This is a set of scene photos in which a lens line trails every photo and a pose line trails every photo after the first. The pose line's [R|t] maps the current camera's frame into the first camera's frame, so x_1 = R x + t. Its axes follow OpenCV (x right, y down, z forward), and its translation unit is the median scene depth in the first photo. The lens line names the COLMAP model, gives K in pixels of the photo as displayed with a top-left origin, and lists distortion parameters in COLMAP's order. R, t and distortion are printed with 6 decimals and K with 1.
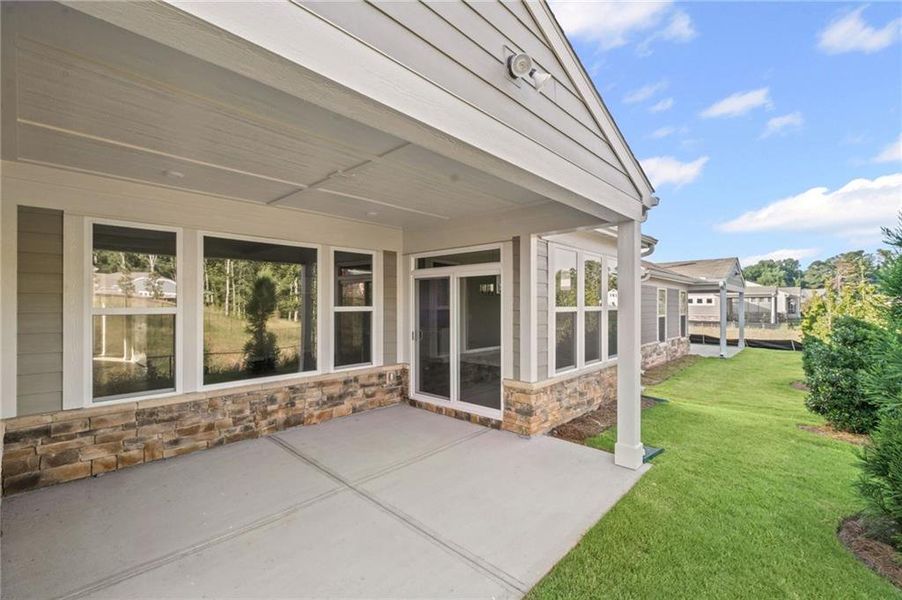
lens RADIAL K [[395.4, 0, 451.0], [0, 395.4, 300.0], [0, 0, 1]] dist [0.014784, -0.007946]
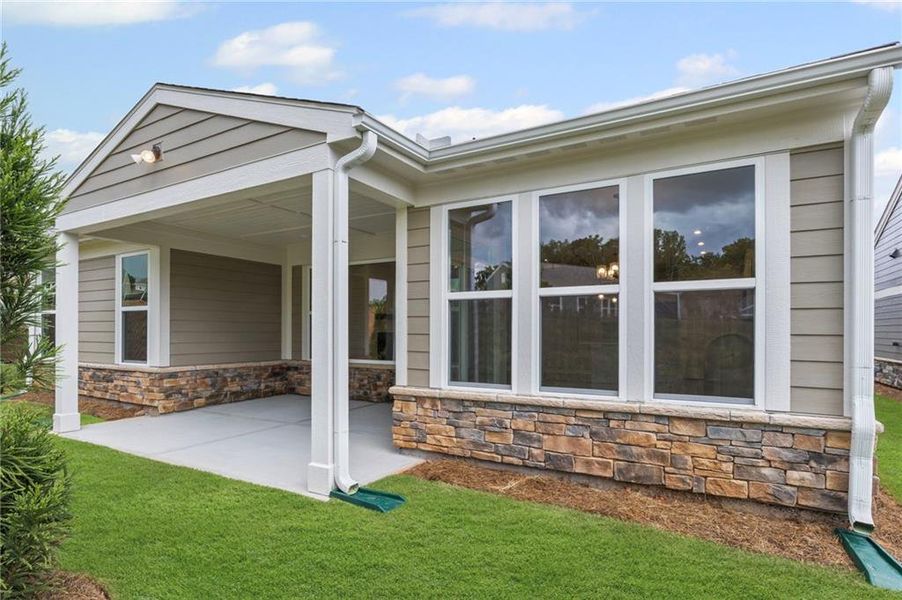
lens RADIAL K [[480.5, 0, 446.5], [0, 480.5, 325.5], [0, 0, 1]] dist [-0.003604, -0.000799]
pose [[0.215789, -0.008292, -0.976405, 1.161147], [0.009386, 0.999935, -0.006417, 0.083859], [0.976395, -0.007780, 0.215853, 0.841133]]
